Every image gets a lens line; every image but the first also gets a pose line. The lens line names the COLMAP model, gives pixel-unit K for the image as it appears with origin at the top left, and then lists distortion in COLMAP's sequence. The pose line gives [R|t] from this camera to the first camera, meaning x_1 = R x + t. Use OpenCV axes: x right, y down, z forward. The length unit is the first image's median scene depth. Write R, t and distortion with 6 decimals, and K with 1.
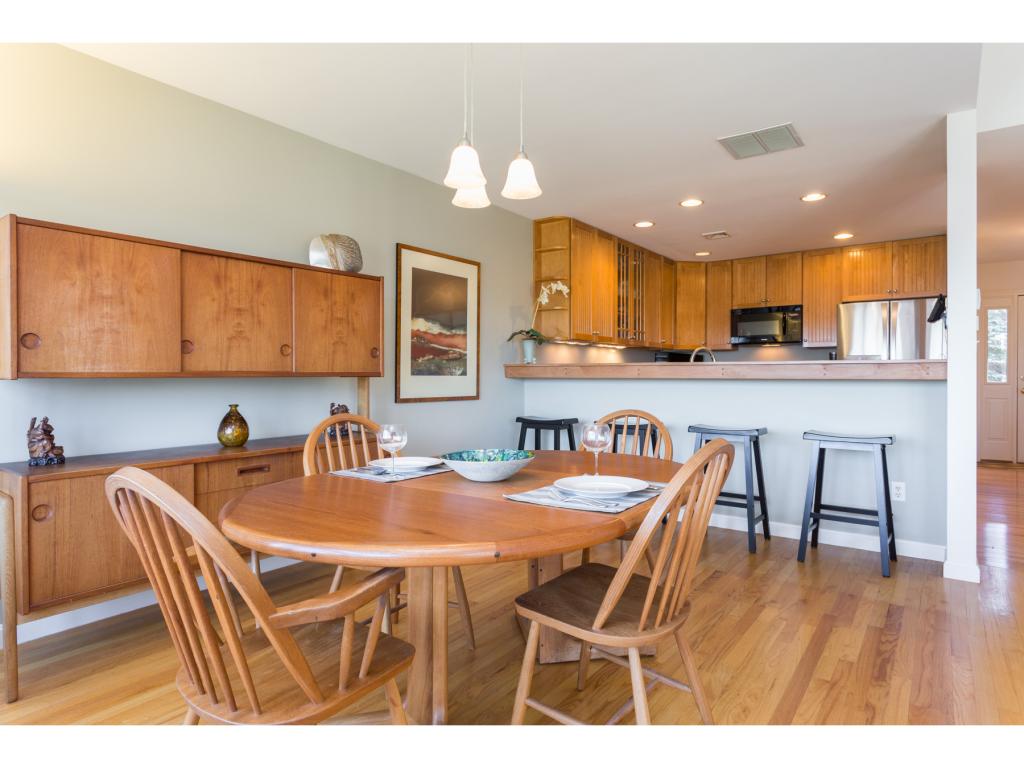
lens RADIAL K [[590.4, 0, 495.2], [0, 590.4, 381.5], [0, 0, 1]] dist [-0.007776, 0.001170]
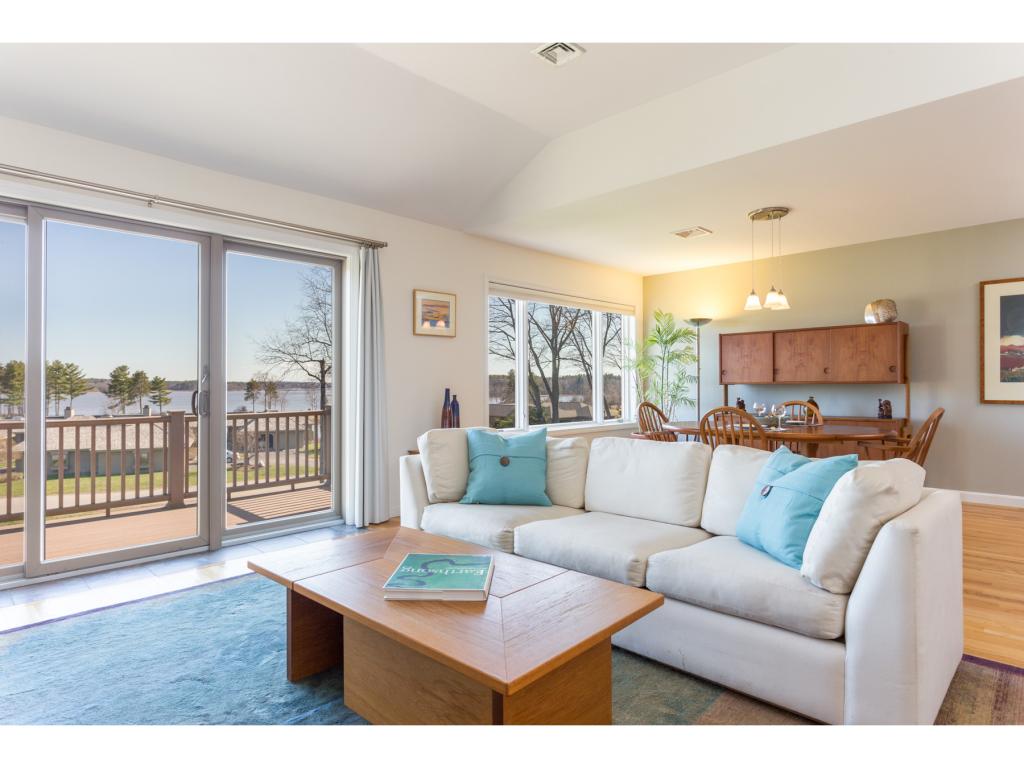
lens RADIAL K [[583.4, 0, 502.4], [0, 583.4, 382.2], [0, 0, 1]] dist [0.005429, -0.002262]
pose [[-0.127238, -0.003003, -0.991868, 1.216343], [-0.005739, 0.999981, -0.002292, -0.001462], [0.991856, 0.005401, -0.127253, 0.107730]]
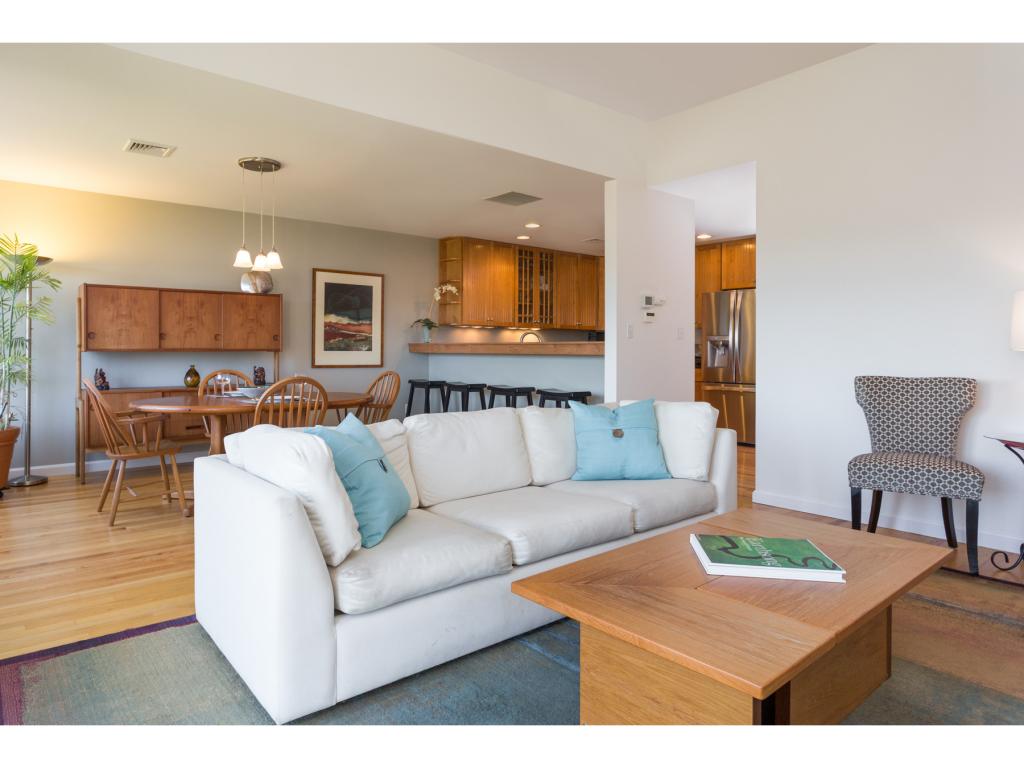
lens RADIAL K [[629.0, 0, 465.7], [0, 629.0, 357.6], [0, 0, 1]] dist [-0.002832, 0.000165]
pose [[0.966572, 0.005979, -0.256325, 0.649898], [-0.006130, 0.999981, 0.000211, 0.005049], [0.256322, 0.001368, 0.966591, -0.524562]]
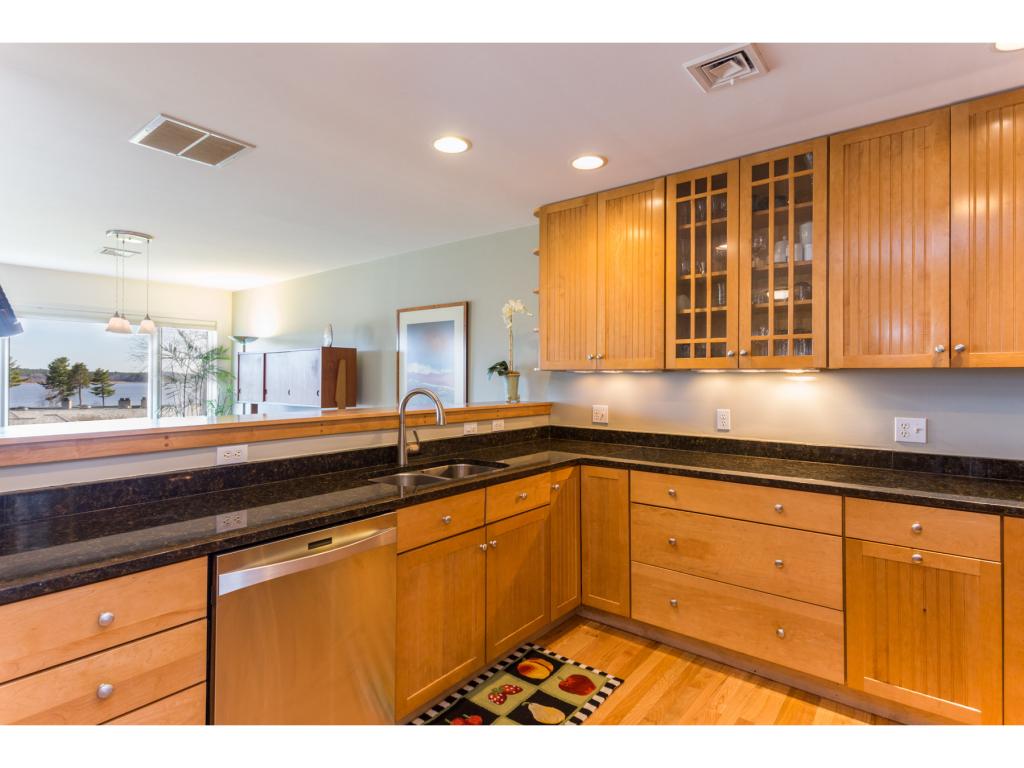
lens RADIAL K [[523.5, 0, 513.5], [0, 523.5, 375.4], [0, 0, 1]] dist [0.010545, 0.000126]
pose [[-0.011781, -0.006609, -0.999909, 0.996844], [-0.014769, 0.999870, -0.006434, -0.076697], [0.999822, 0.014692, -0.011877, 1.237170]]
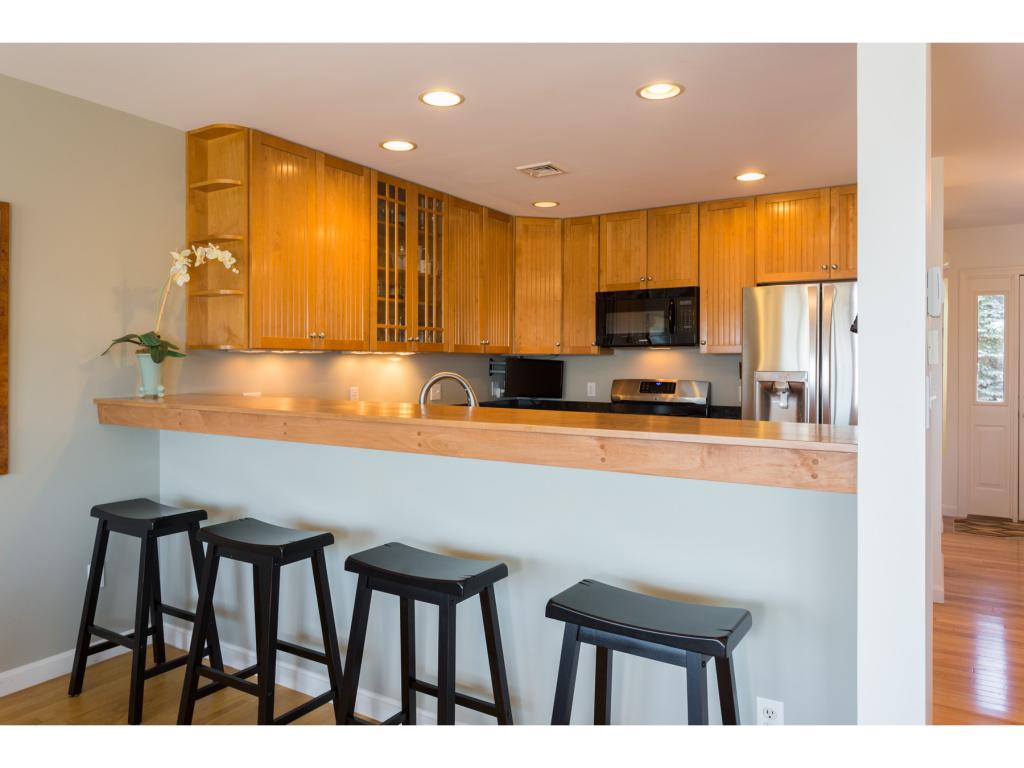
lens RADIAL K [[697.6, 0, 481.7], [0, 697.6, 366.4], [0, 0, 1]] dist [0.002905, -0.001054]
pose [[0.997297, 0.000247, 0.073470, 0.375260], [-0.000183, 1.000000, -0.000881, -0.069937], [-0.073470, 0.000866, 0.997297, 0.427928]]
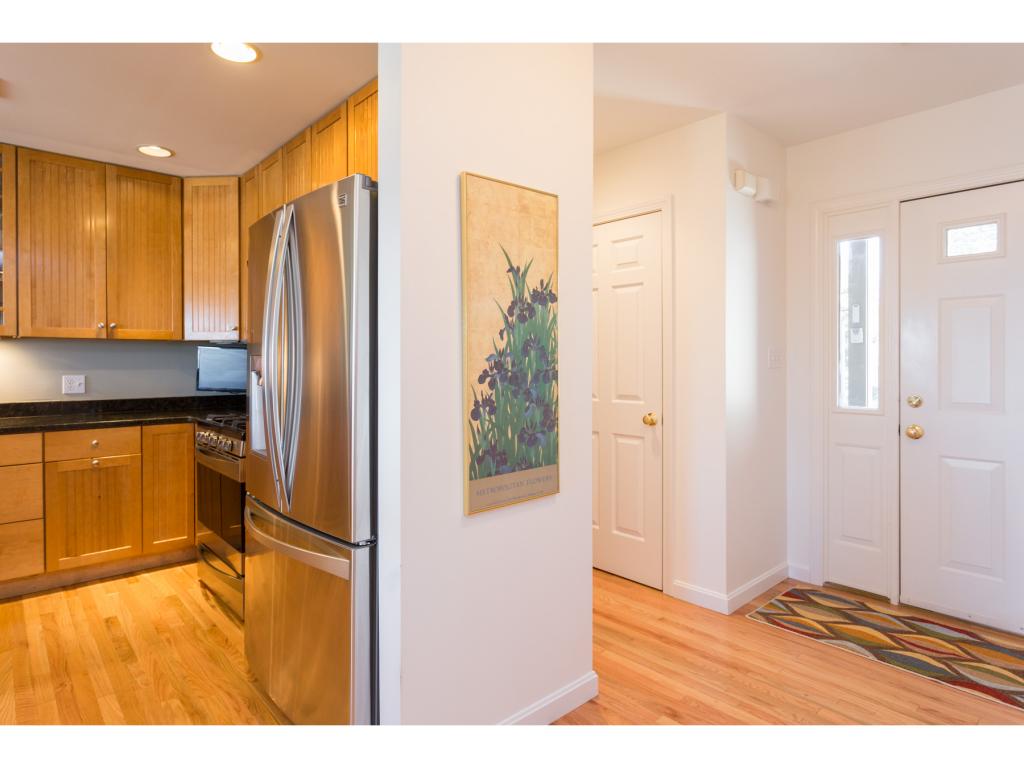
lens RADIAL K [[575.9, 0, 473.7], [0, 575.9, 364.2], [0, 0, 1]] dist [0.003164, 0.001027]
pose [[0.977708, -0.000213, -0.209968, 1.184483], [-0.000508, 0.999994, -0.003378, -0.053279], [0.209968, 0.003410, 0.977702, 0.936953]]
